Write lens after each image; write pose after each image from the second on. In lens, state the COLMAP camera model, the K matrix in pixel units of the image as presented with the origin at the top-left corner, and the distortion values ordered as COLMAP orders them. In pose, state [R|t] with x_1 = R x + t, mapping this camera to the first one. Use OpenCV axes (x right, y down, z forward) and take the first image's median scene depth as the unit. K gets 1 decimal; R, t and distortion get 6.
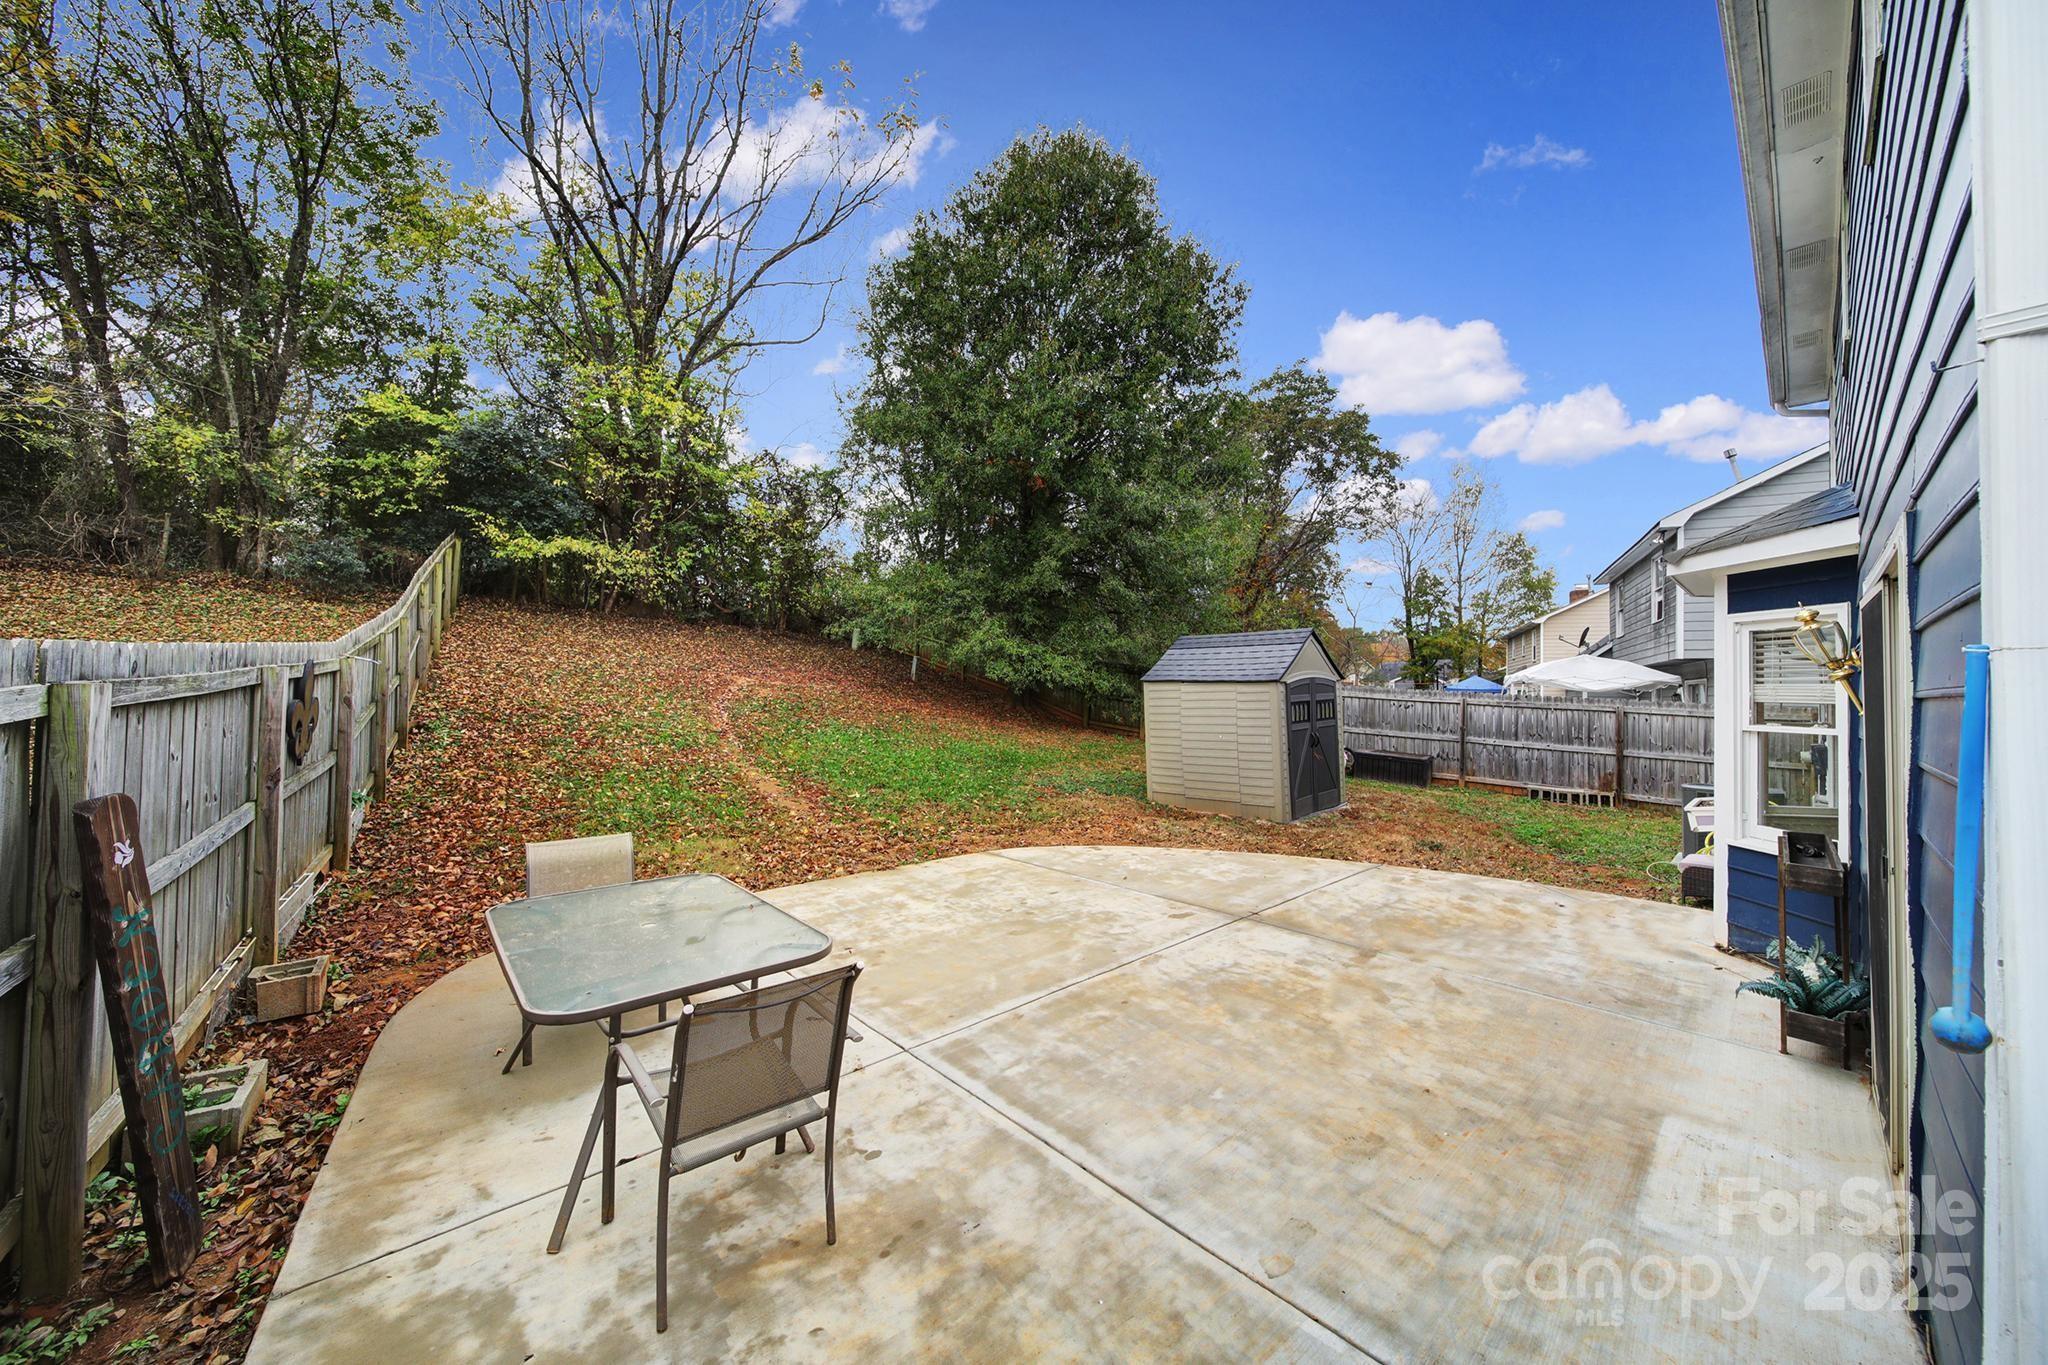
lens RADIAL K [[718.7, 0, 1021.4], [0, 718.7, 675.2], [0, 0, 1]] dist [-0.001451, -0.000518]
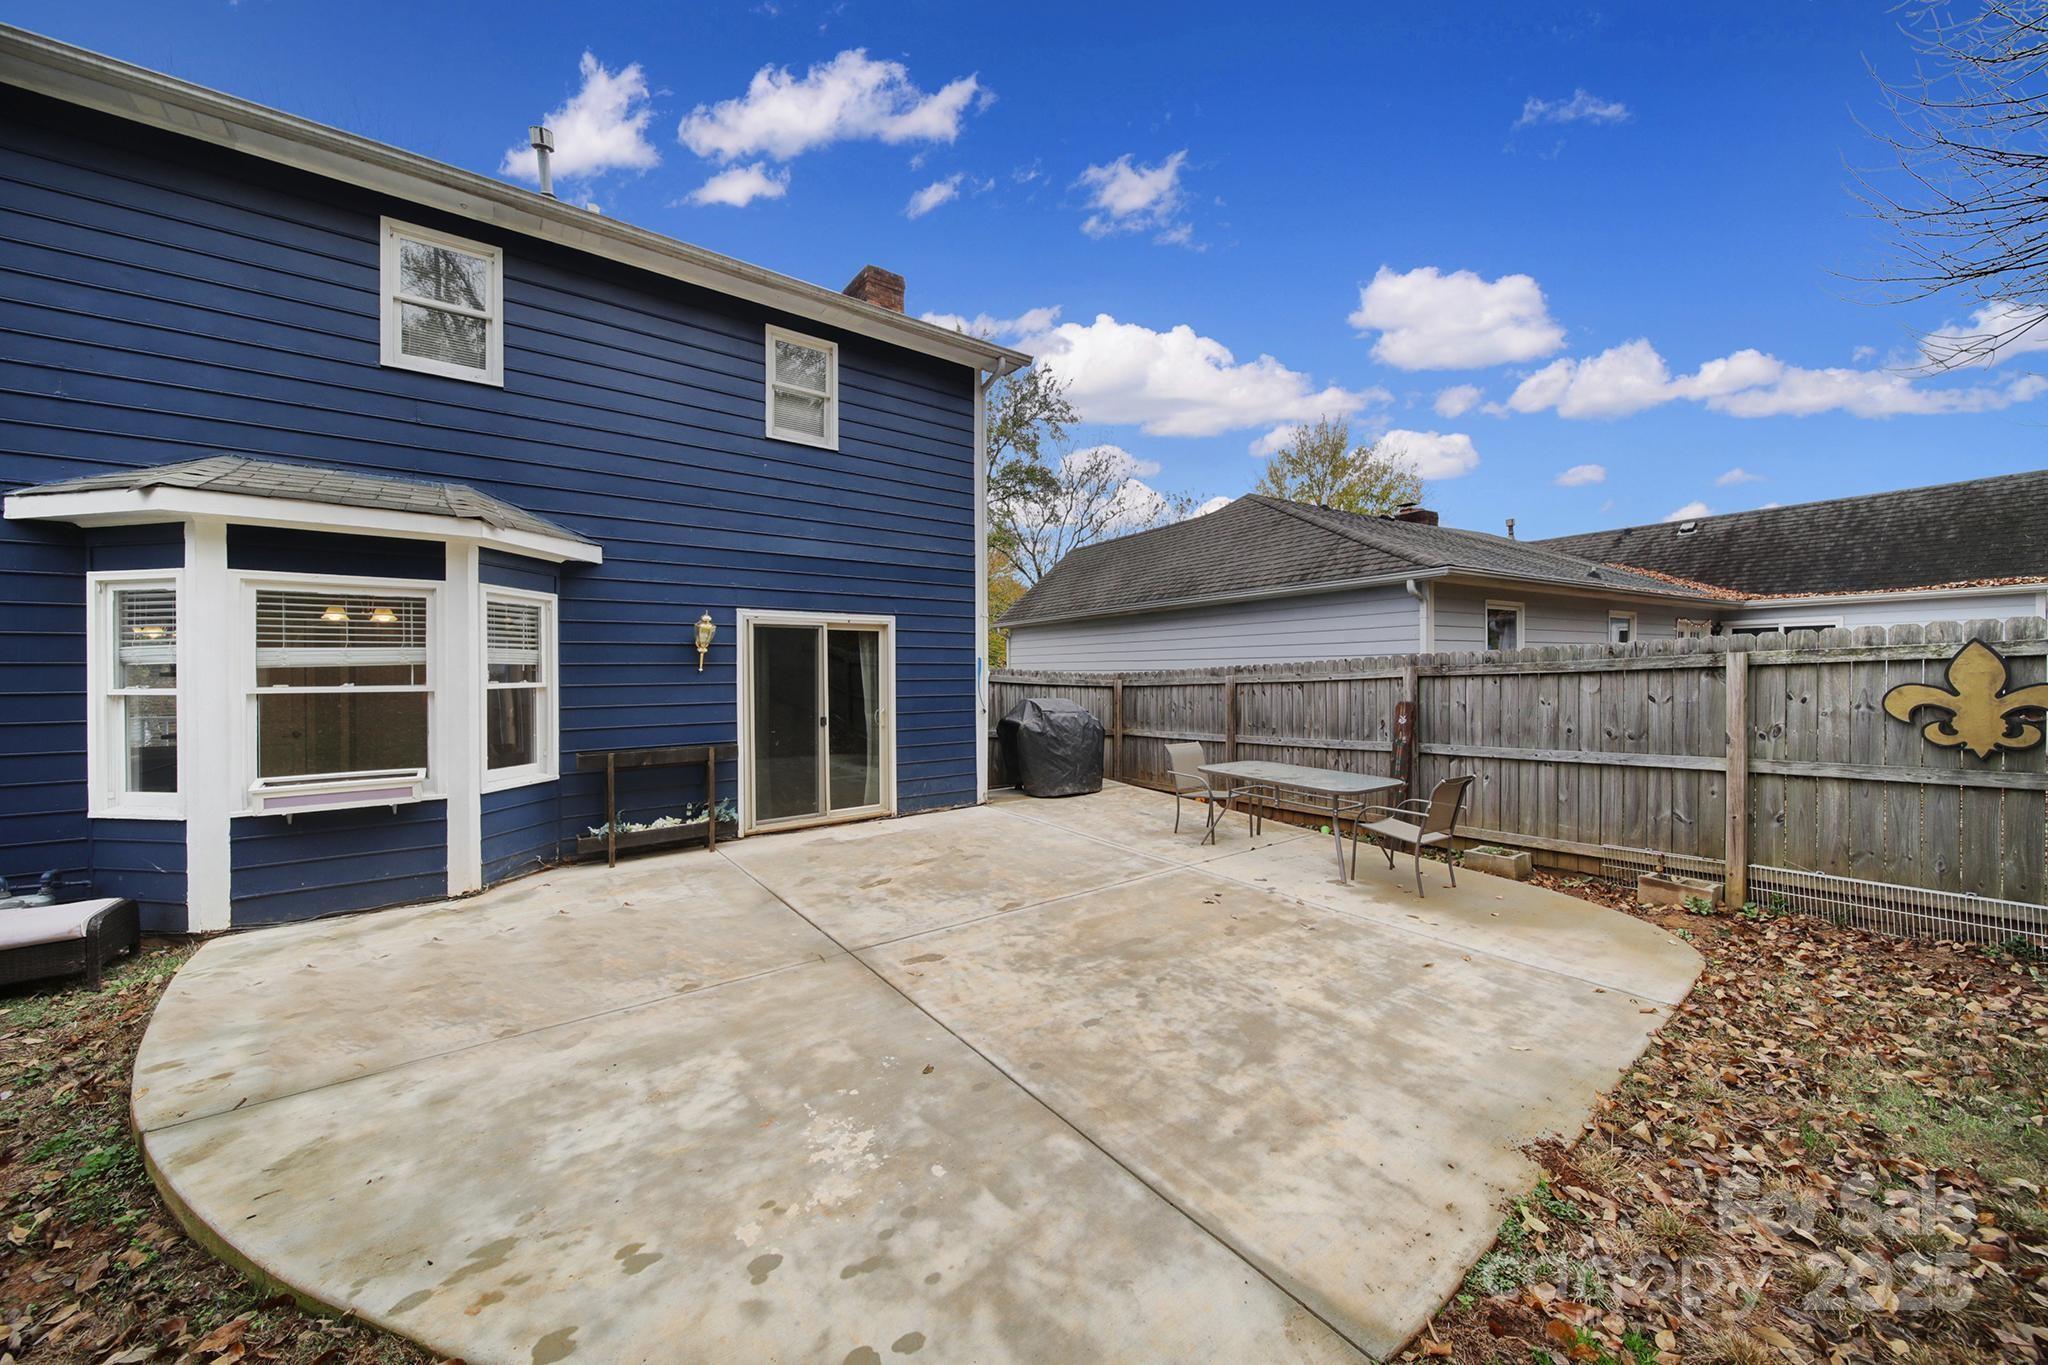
lens RADIAL K [[718.7, 0, 1021.4], [0, 718.7, 675.2], [0, 0, 1]] dist [-0.001451, -0.000518]
pose [[-0.995569, -0.015872, 0.092682, 0.059785], [-0.017041, 0.999785, -0.011840, 0.048174], [-0.092474, -0.013367, -0.995625, 1.794663]]
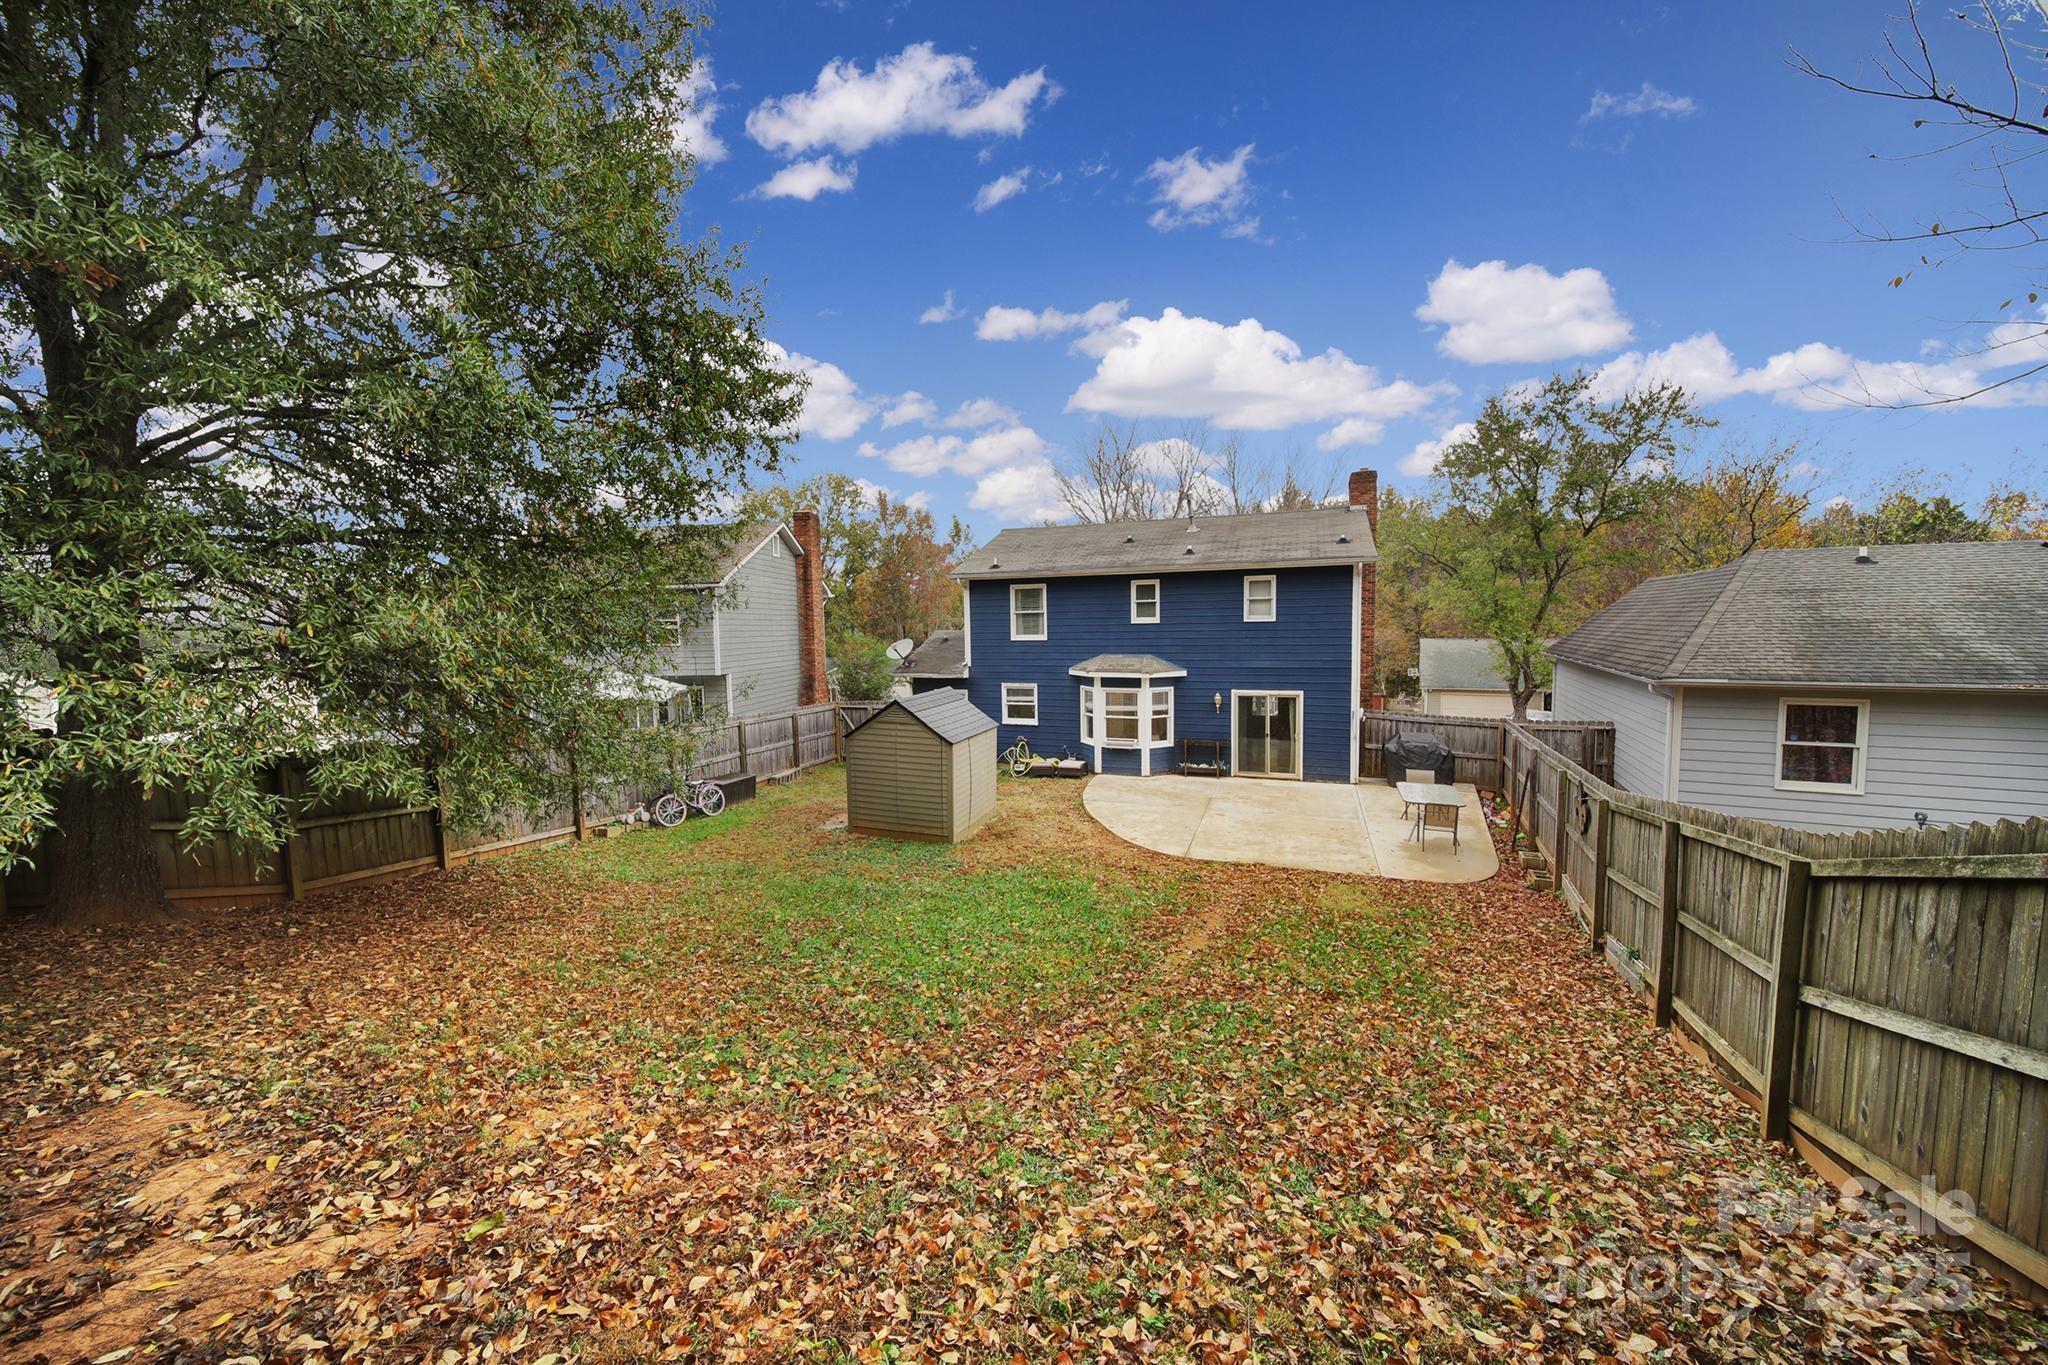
lens RADIAL K [[718.7, 0, 1021.4], [0, 718.7, 675.2], [0, 0, 1]] dist [-0.001451, -0.000518]
pose [[-0.445065, -0.080547, 0.891869, -1.858581], [-0.009937, 0.996330, 0.085022, -0.418499], [-0.895443, 0.028977, -0.444232, 2.932582]]
